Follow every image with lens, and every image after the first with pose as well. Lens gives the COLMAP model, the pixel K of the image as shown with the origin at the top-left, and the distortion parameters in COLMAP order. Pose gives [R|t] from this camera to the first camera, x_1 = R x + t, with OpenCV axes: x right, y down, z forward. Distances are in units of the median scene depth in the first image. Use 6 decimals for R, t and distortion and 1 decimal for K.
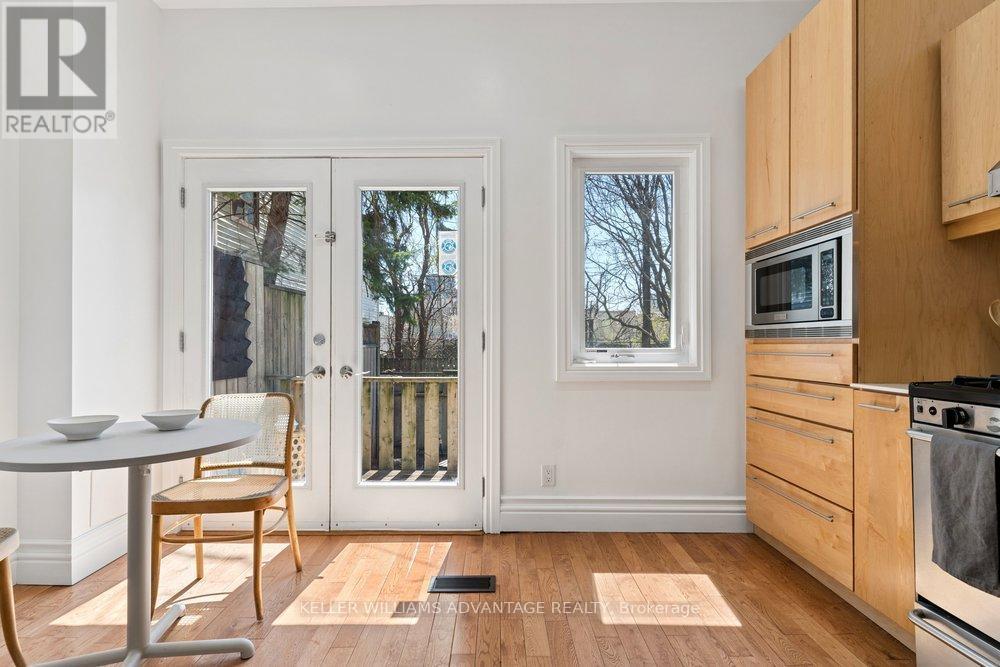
lens RADIAL K [[480.4, 0, 498.1], [0, 480.4, 340.6], [0, 0, 1]] dist [0.001698, -0.000429]
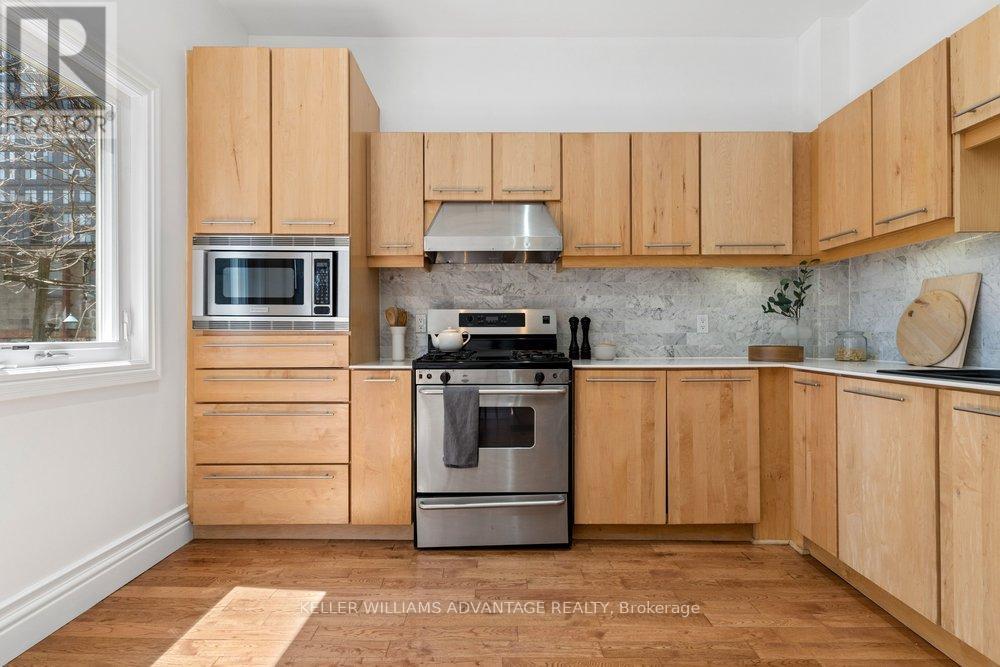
lens RADIAL K [[480.4, 0, 498.9], [0, 480.4, 332.6], [0, 0, 1]] dist [0.001698, -0.000429]
pose [[-0.006990, 0.005409, 0.999961, -0.530136], [-0.008097, 0.999952, -0.005465, 0.002098], [-0.999943, -0.008135, -0.006946, 0.550111]]
